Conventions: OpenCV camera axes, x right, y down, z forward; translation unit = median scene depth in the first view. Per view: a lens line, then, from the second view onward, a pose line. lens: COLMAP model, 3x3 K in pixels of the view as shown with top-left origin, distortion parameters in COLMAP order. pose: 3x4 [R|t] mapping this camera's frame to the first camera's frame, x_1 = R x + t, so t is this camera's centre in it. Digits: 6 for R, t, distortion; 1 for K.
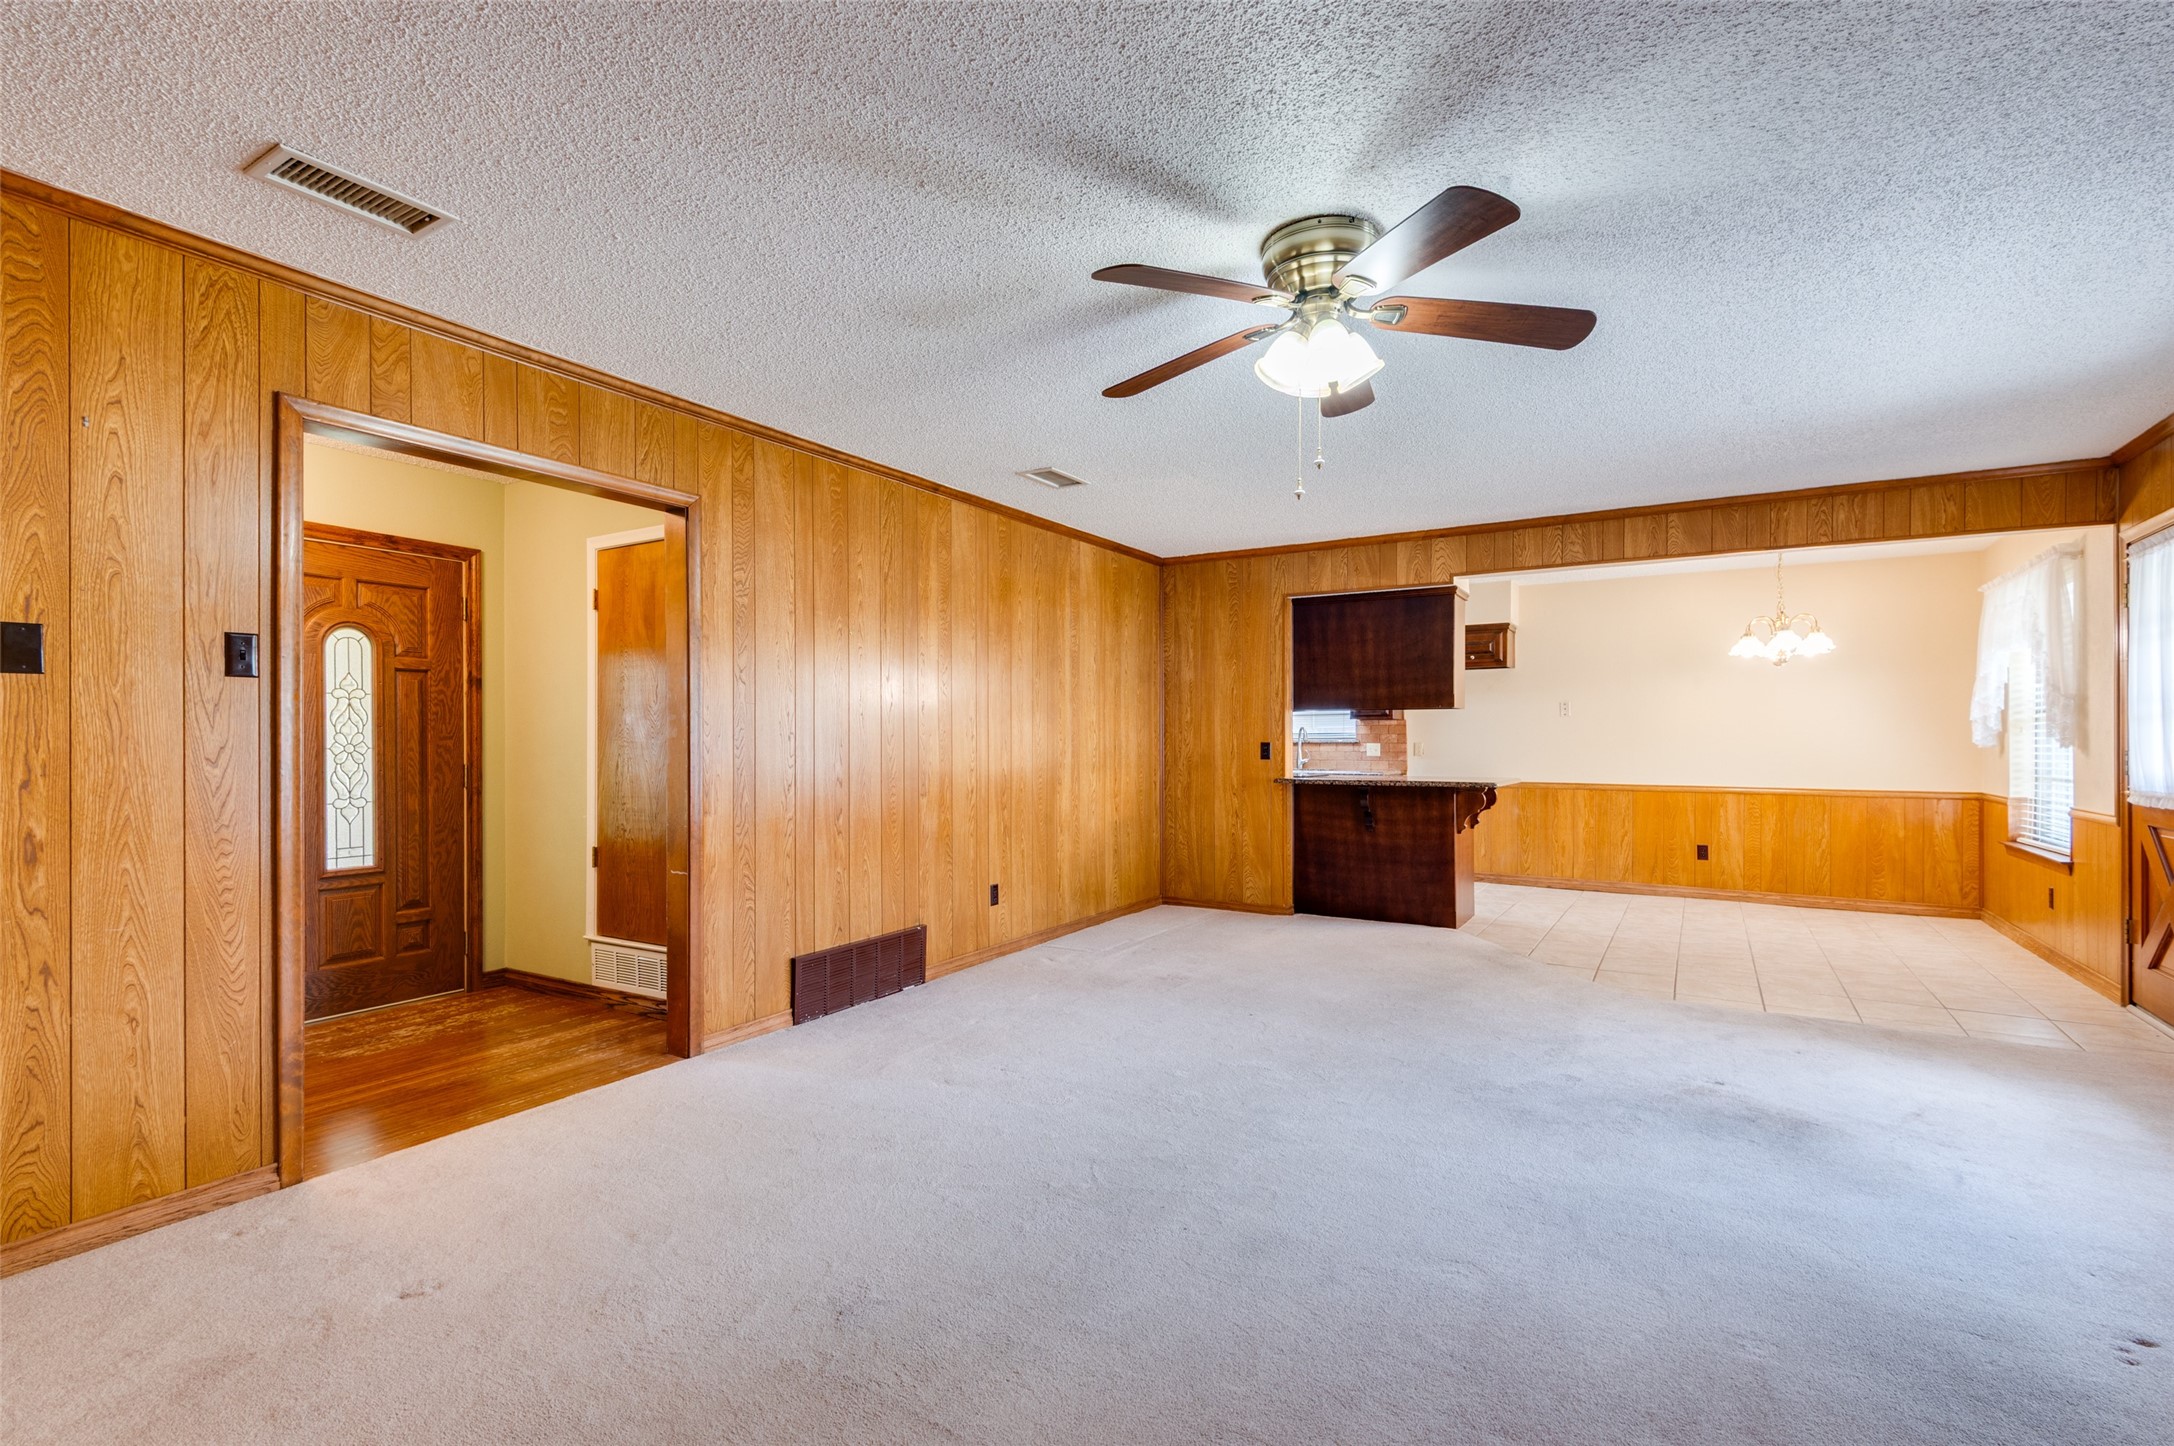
lens RADIAL K [[983.9, 0, 1087.2], [0, 983.9, 745.4], [0, 0, 1]] dist [0.028392, -0.015453]
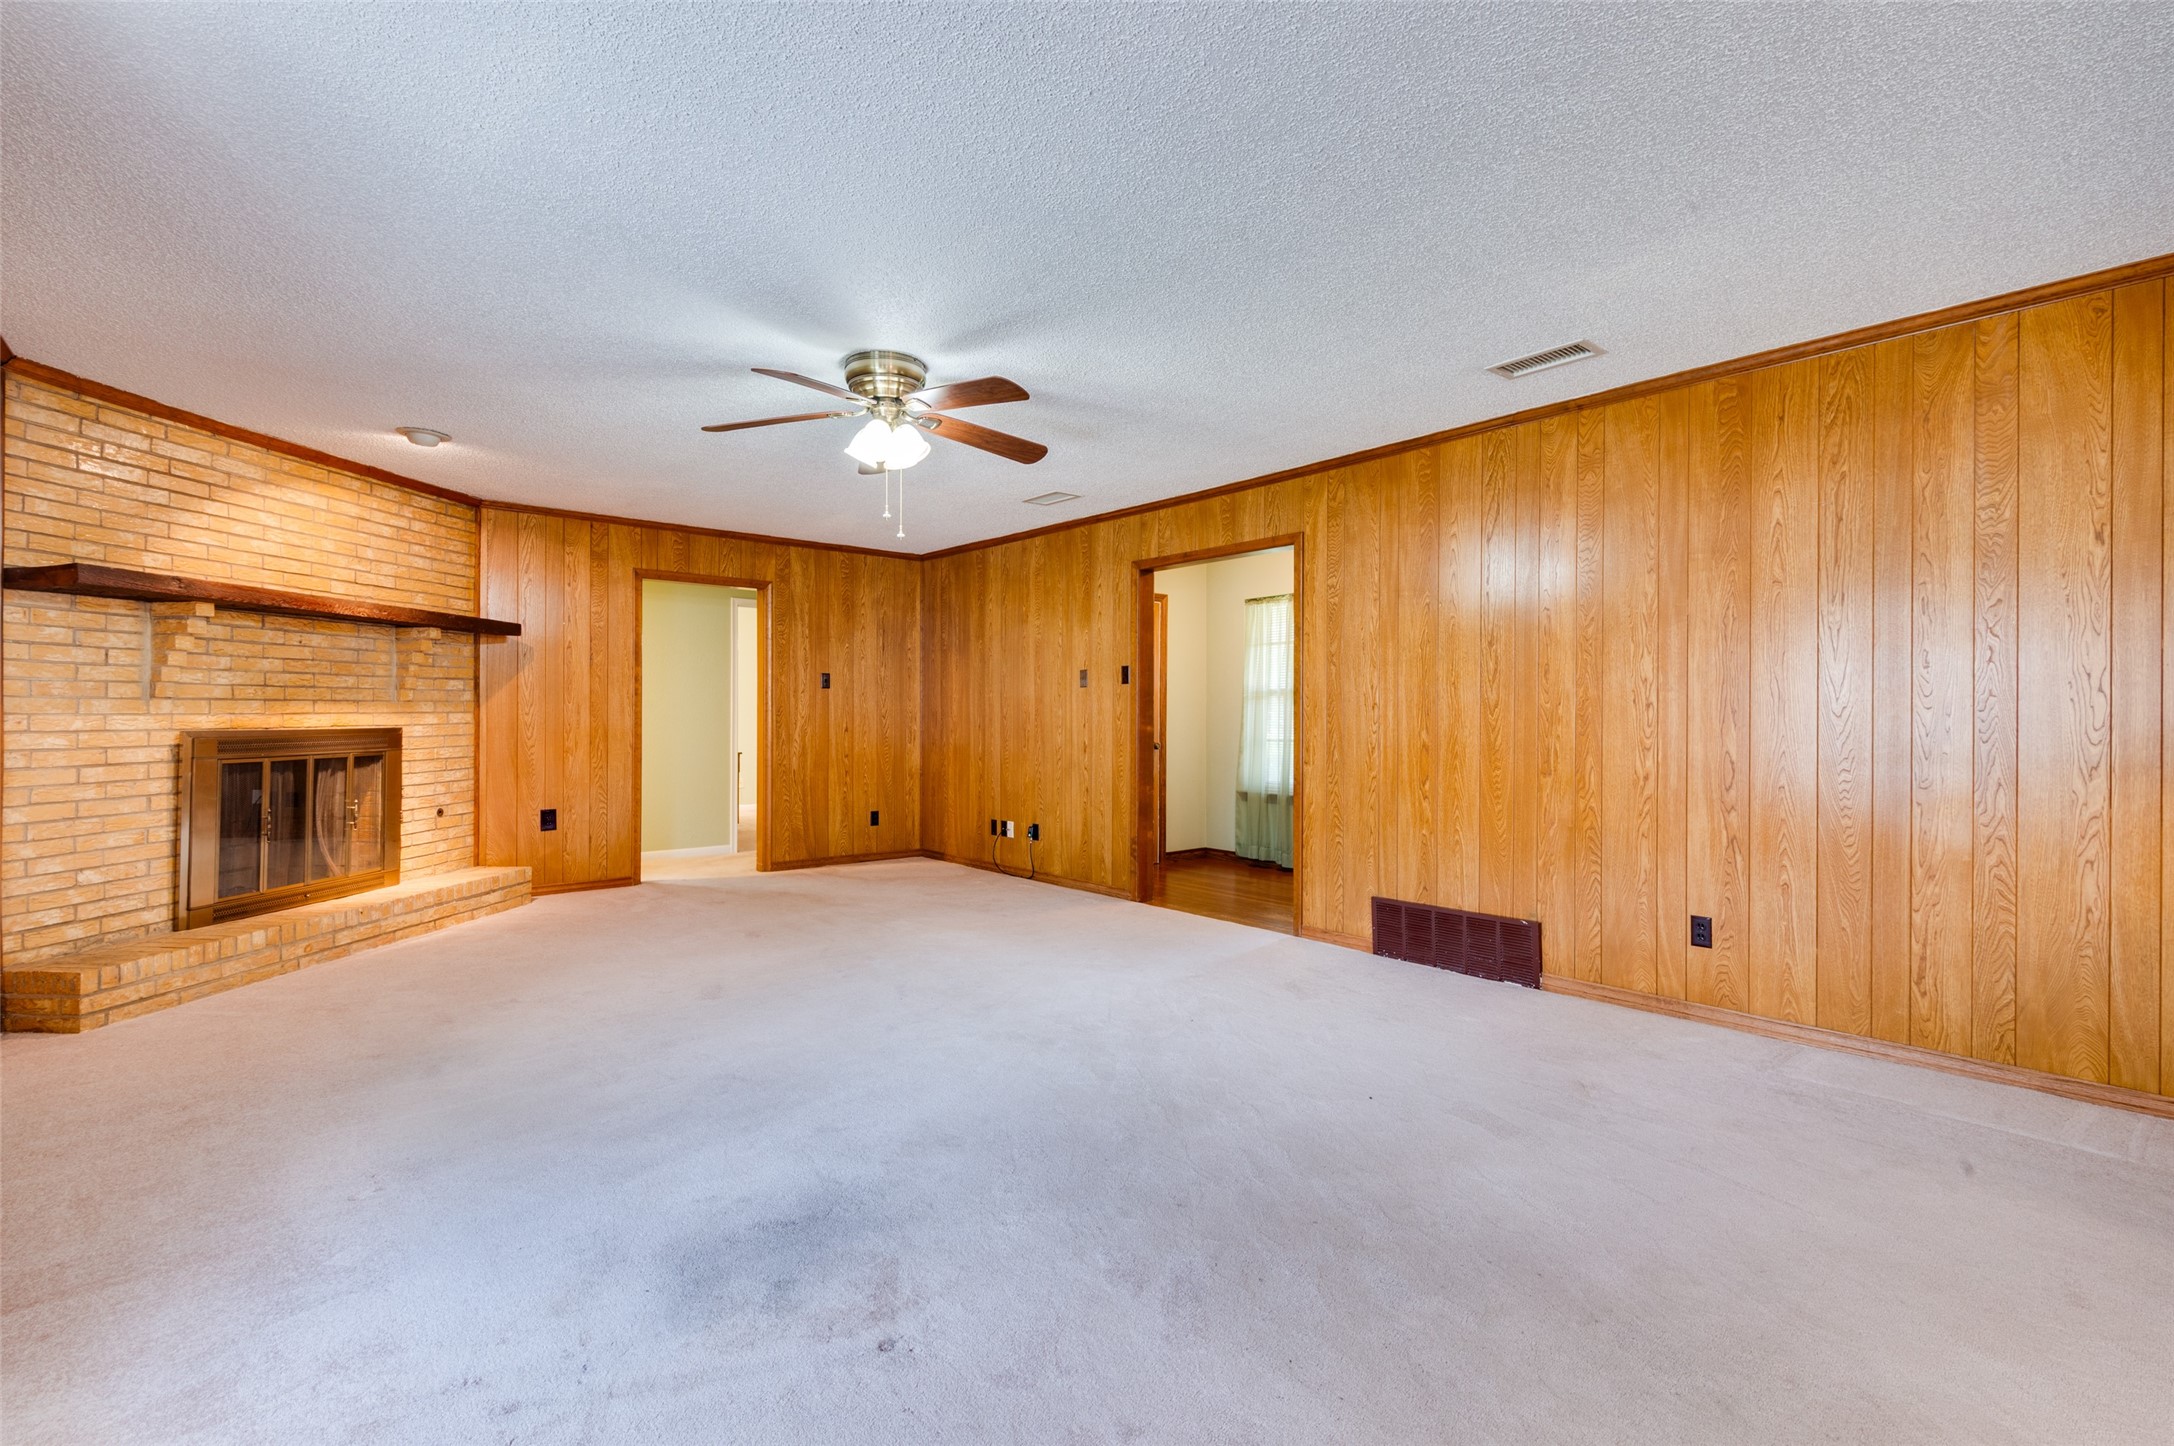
lens RADIAL K [[983.9, 0, 1097.0], [0, 983.9, 714.7], [0, 0, 1]] dist [0.028392, -0.015453]
pose [[-0.303419, 0.002471, -0.952854, 0.609245], [-0.005887, 0.999973, 0.004468, -0.001505], [0.952839, 0.006965, -0.303396, 0.698487]]
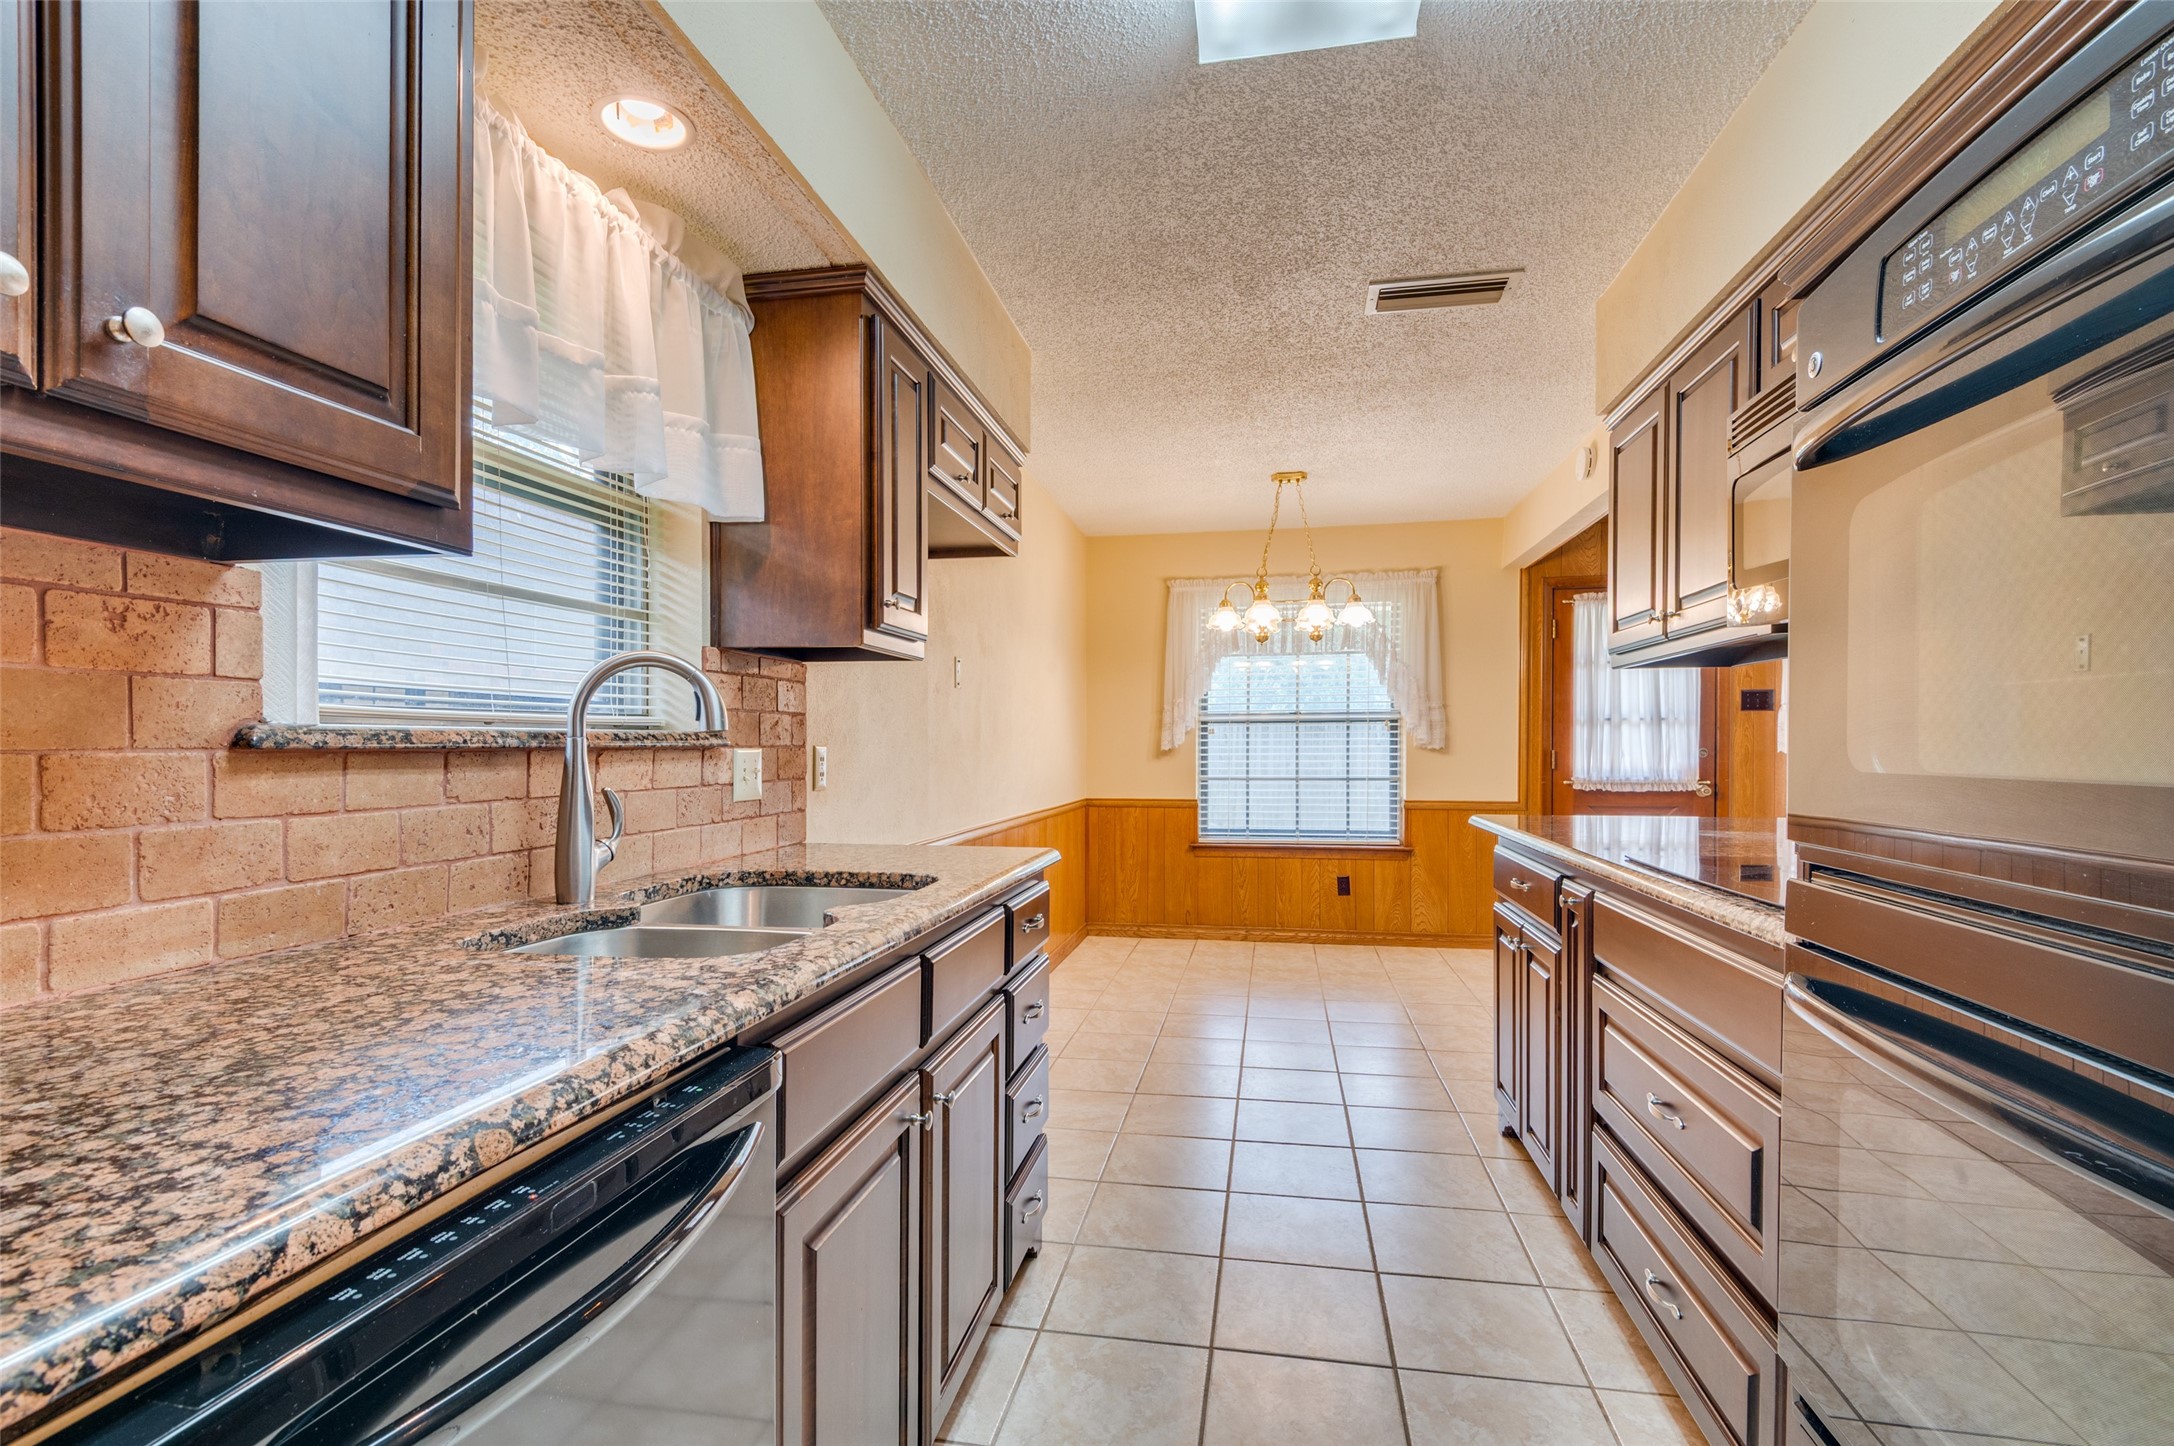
lens RADIAL K [[983.9, 0, 1087.6], [0, 983.9, 739.7], [0, 0, 1]] dist [0.028392, -0.015453]
pose [[-0.365862, 0.005336, 0.930654, 0.048014], [0.003511, 0.999984, -0.004353, -0.003323], [-0.930662, 0.001675, -0.365875, 1.432096]]
